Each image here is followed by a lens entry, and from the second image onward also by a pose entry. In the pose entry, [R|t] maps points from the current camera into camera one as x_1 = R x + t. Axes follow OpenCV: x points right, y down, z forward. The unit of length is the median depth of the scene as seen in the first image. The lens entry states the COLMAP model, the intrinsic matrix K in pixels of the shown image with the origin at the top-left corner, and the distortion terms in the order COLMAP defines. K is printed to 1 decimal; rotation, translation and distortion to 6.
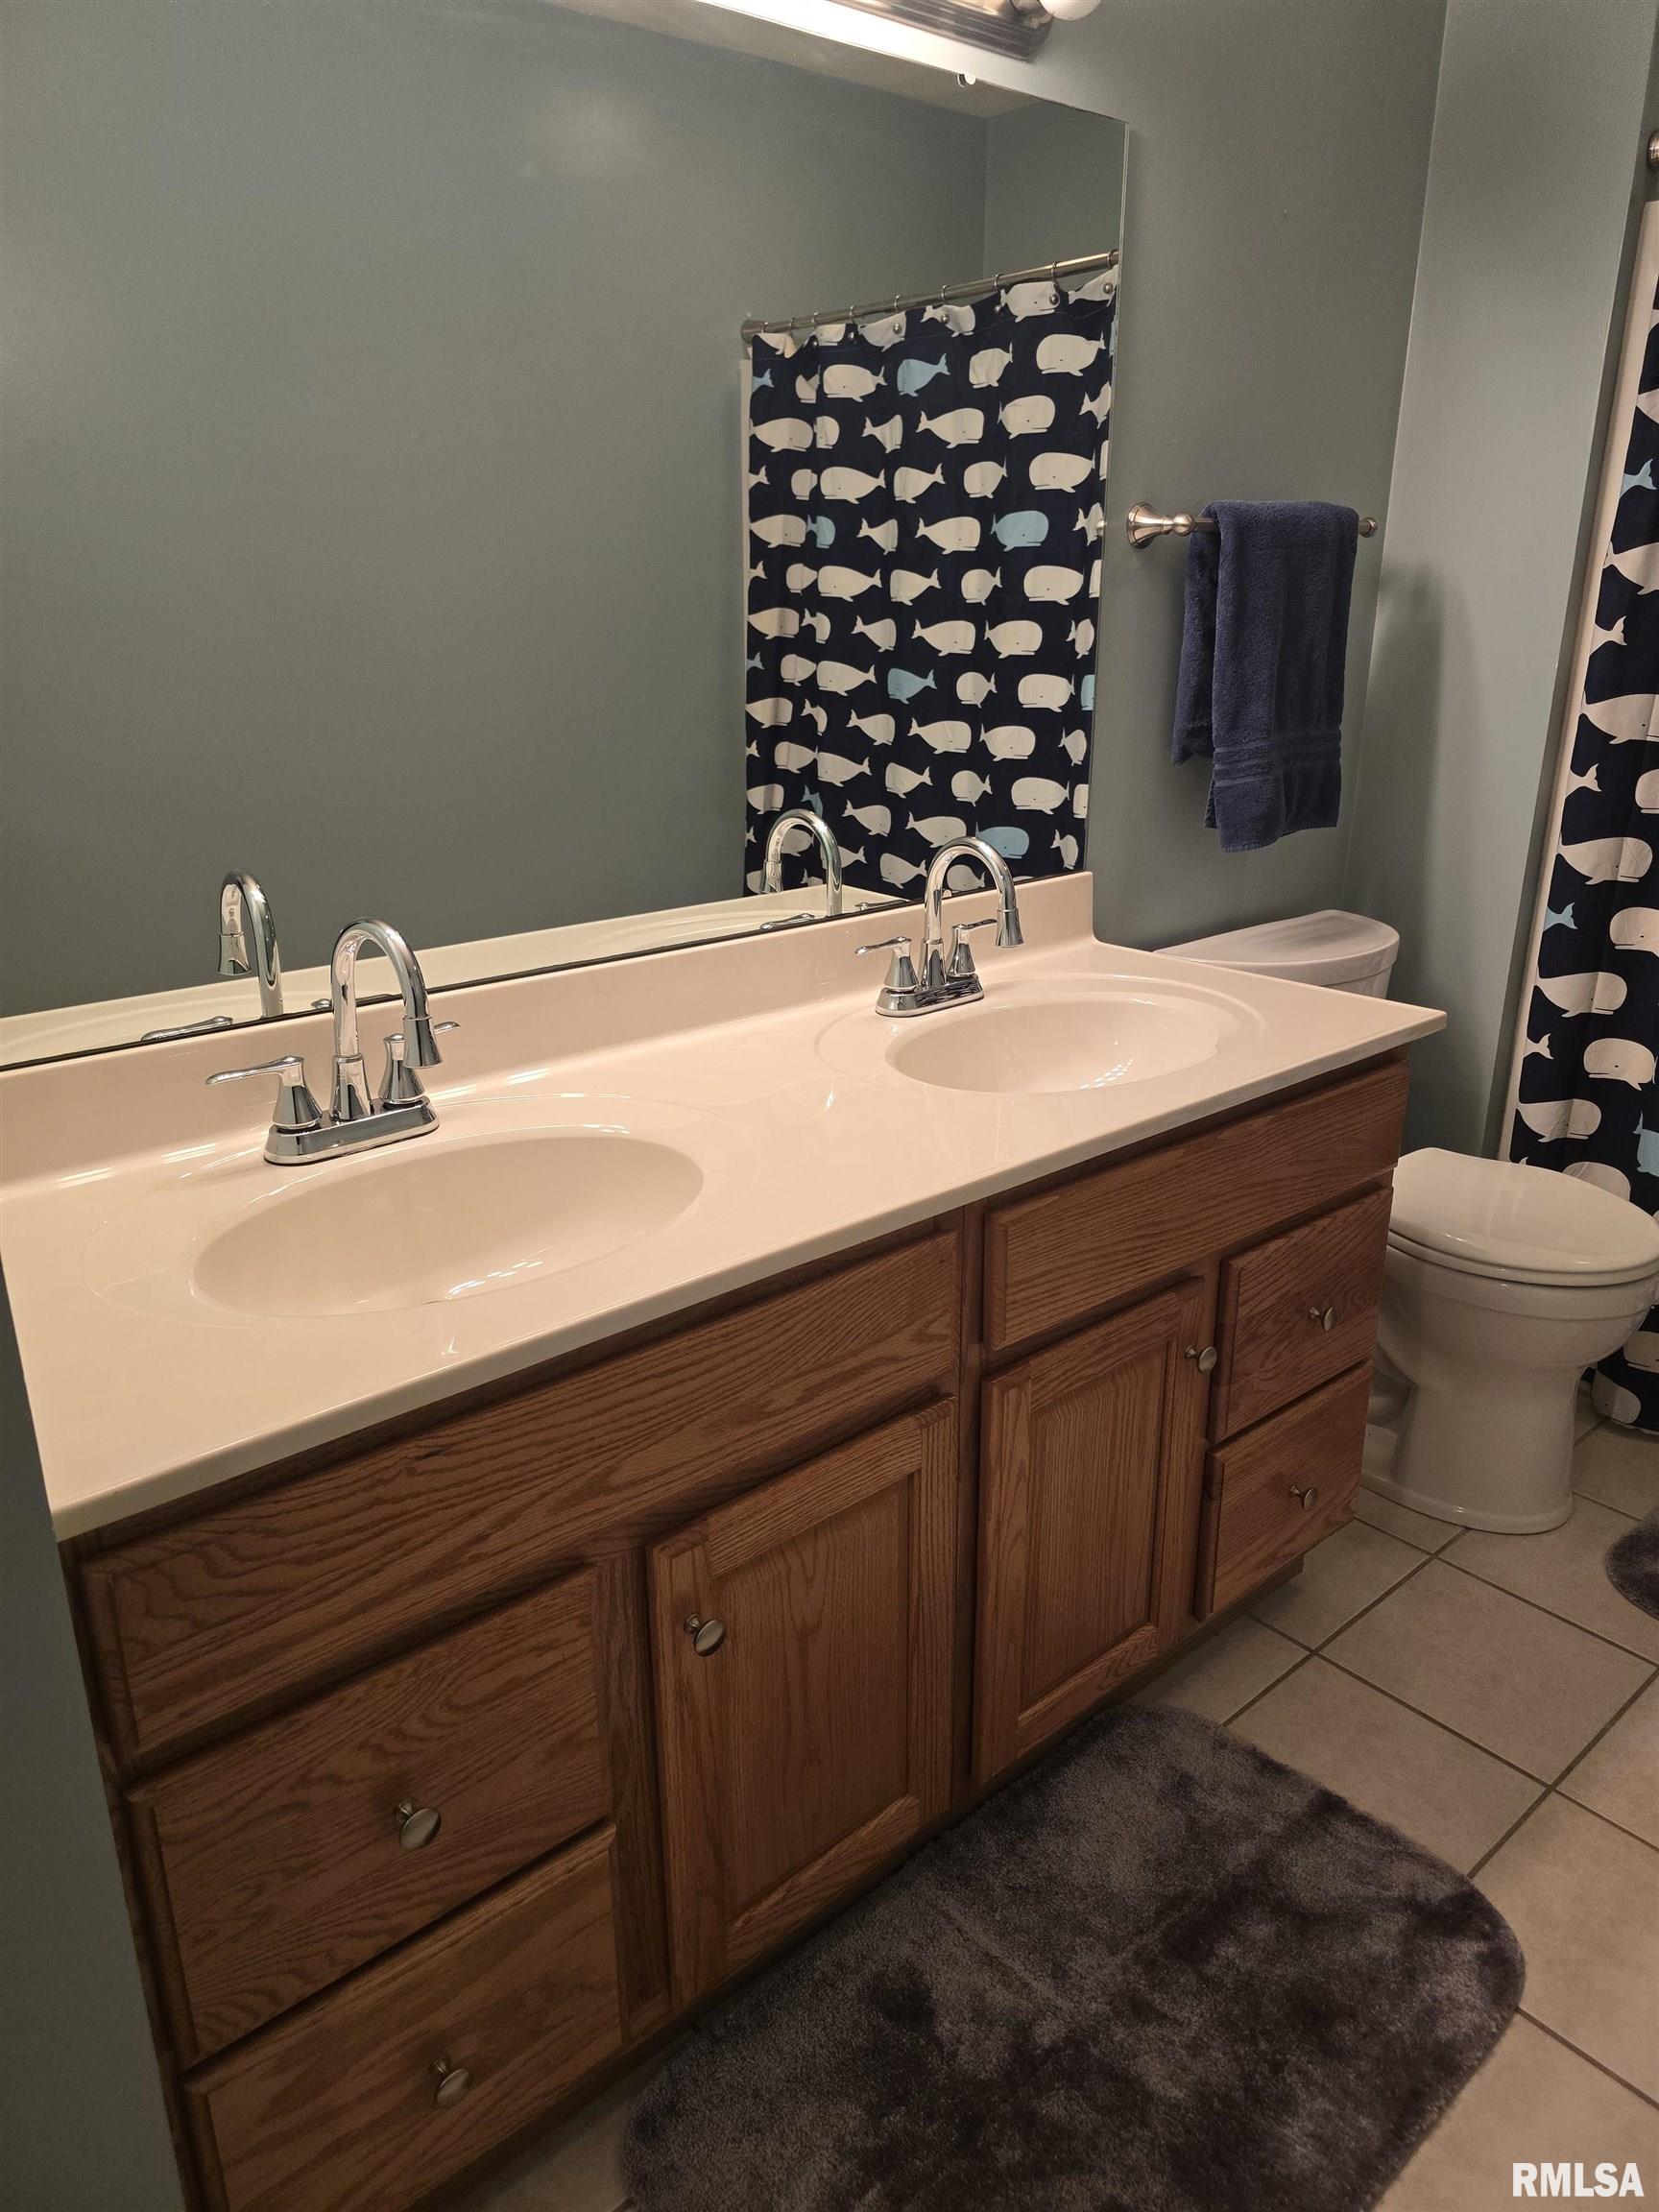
lens RADIAL K [[1485.9, 0, 818.1], [0, 1485.9, 1113.1], [0, 0, 1]] dist [0.059645, -0.049688]
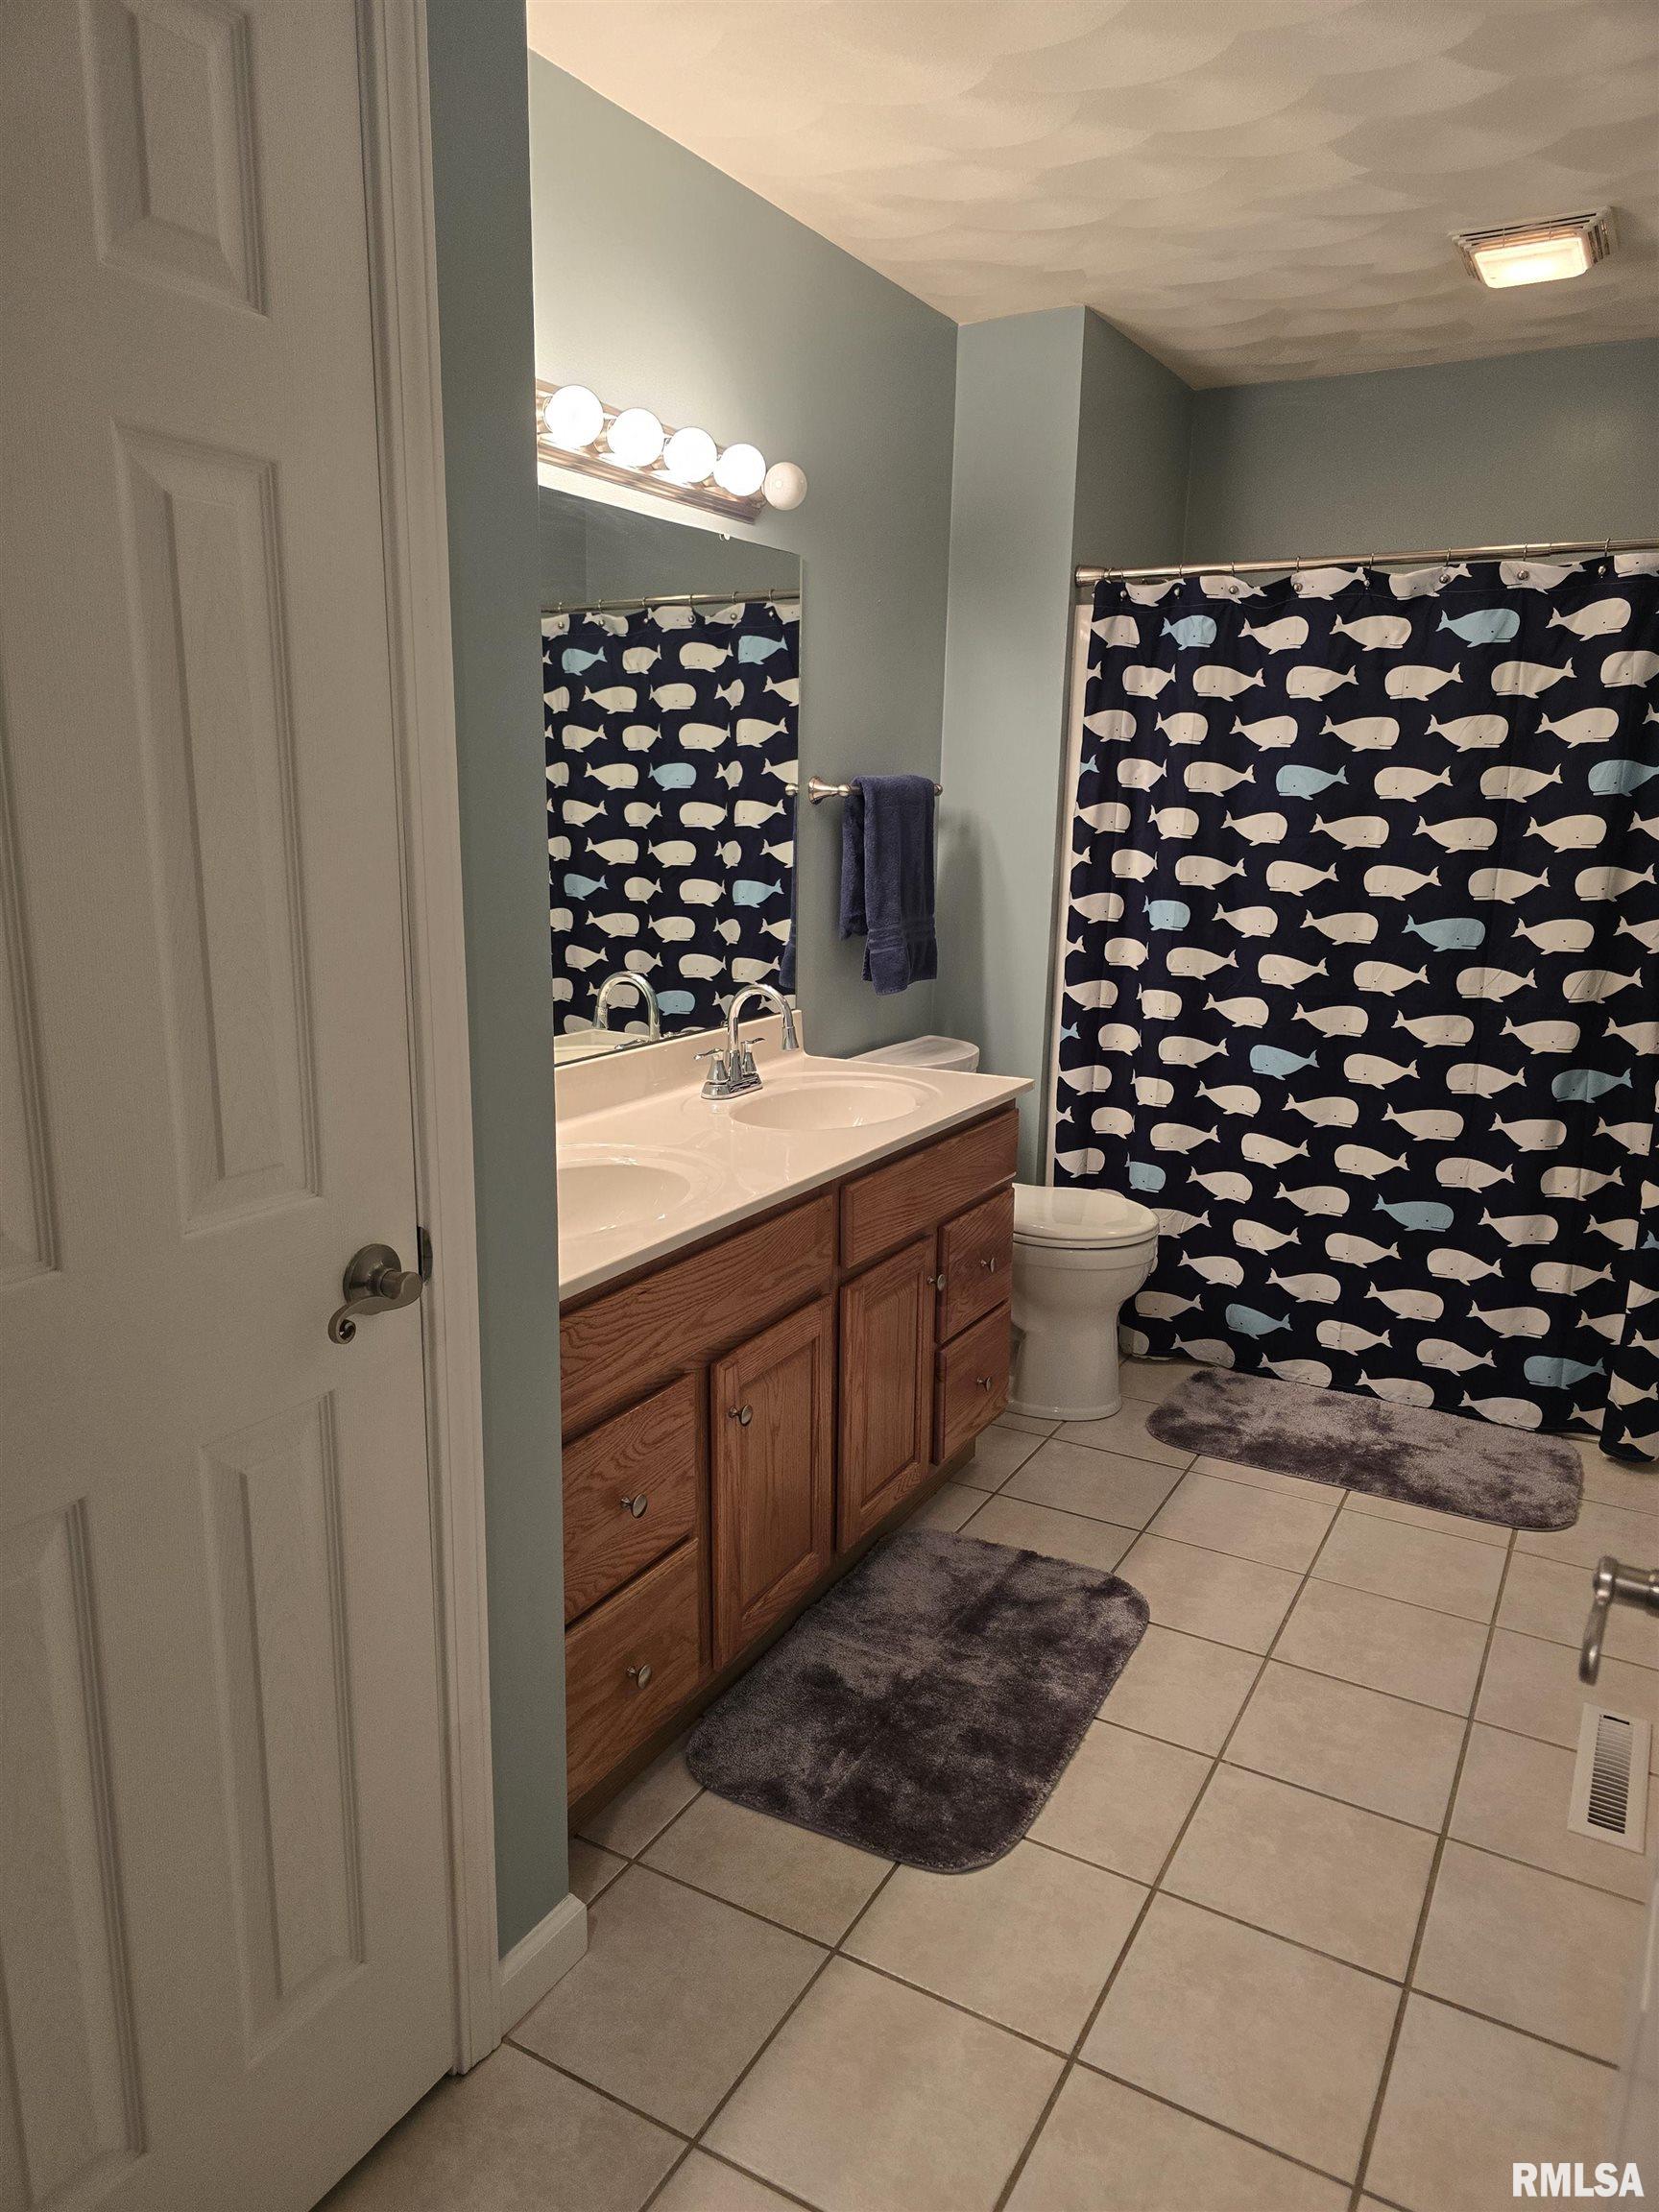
lens RADIAL K [[1493.7, 0, 781.7], [0, 1493.7, 1154.9], [0, 0, 1]] dist [0.123591, -0.147856]
pose [[0.947340, -0.064223, 0.313724, -0.397320], [0.094325, 0.992182, -0.081718, 0.132241], [-0.306023, 0.107007, 0.945991, -0.515012]]
